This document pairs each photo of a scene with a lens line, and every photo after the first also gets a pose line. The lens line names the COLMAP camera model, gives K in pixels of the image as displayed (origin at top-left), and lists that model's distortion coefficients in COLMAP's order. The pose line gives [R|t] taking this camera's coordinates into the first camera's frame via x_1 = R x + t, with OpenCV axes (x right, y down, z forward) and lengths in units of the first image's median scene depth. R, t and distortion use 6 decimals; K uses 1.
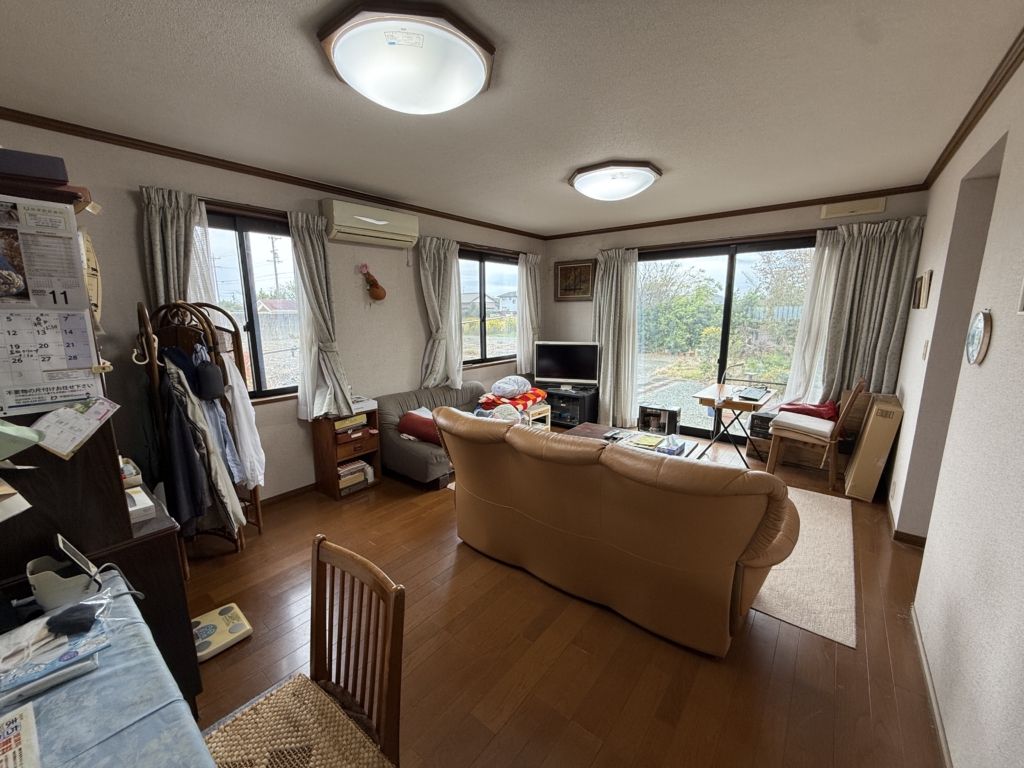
lens RADIAL K [[410.3, 0, 506.3], [0, 410.3, 387.1], [0, 0, 1]] dist [0.003136, -0.000563]
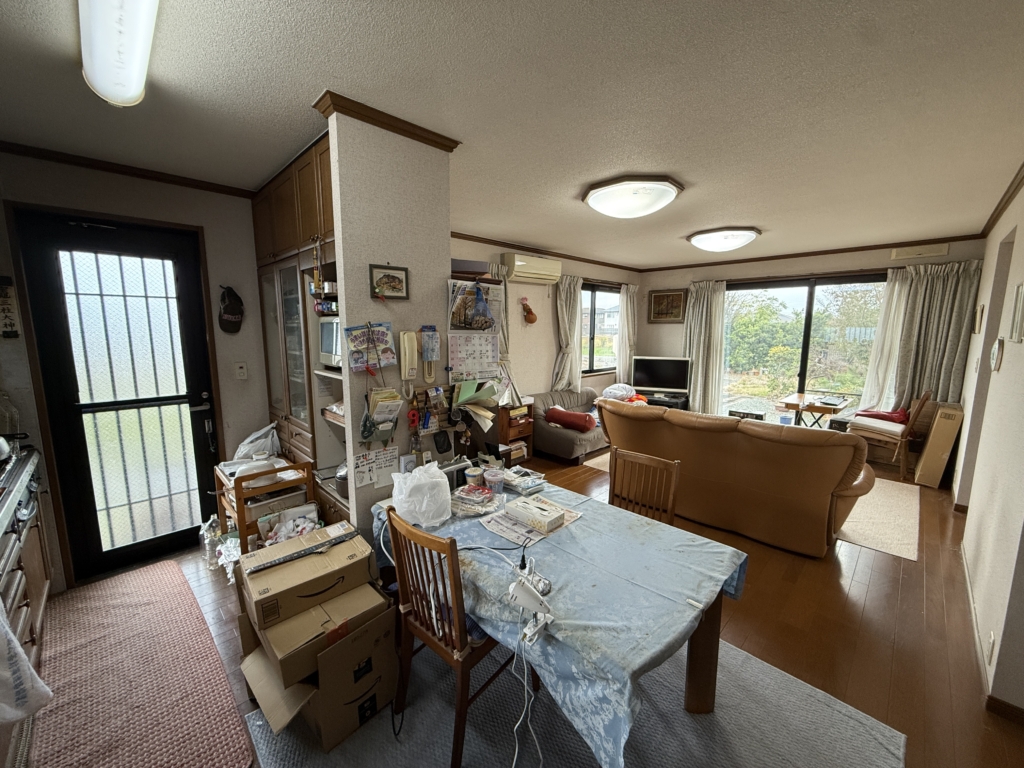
lens RADIAL K [[410.3, 0, 506.0], [0, 410.3, 386.9], [0, 0, 1]] dist [0.003136, -0.000563]
pose [[0.993890, 0.022702, -0.108019, -0.232564], [-0.027033, 0.998881, -0.038806, 0.048382], [0.107017, 0.041489, 0.993391, -0.320786]]
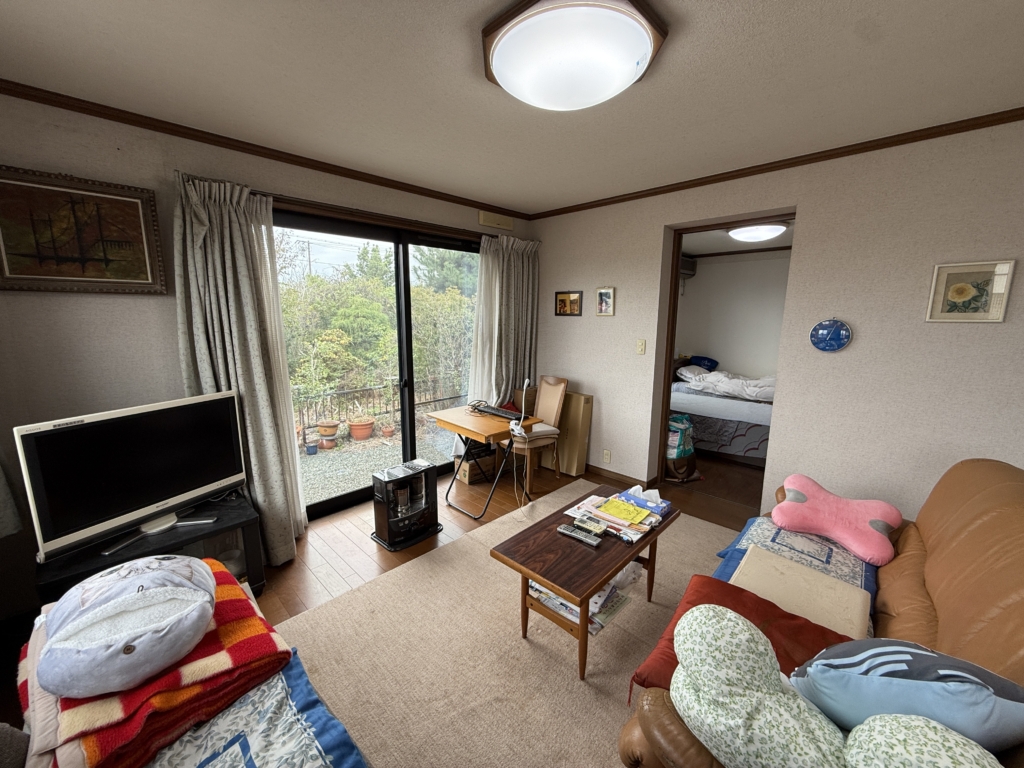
lens RADIAL K [[410.3, 0, 511.8], [0, 410.3, 381.6], [0, 0, 1]] dist [0.003136, -0.000563]
pose [[0.079846, -0.163011, 0.983388, -0.246746], [0.175294, 0.973460, 0.147133, -0.171704], [-0.981273, 0.160634, 0.106302, 0.861542]]
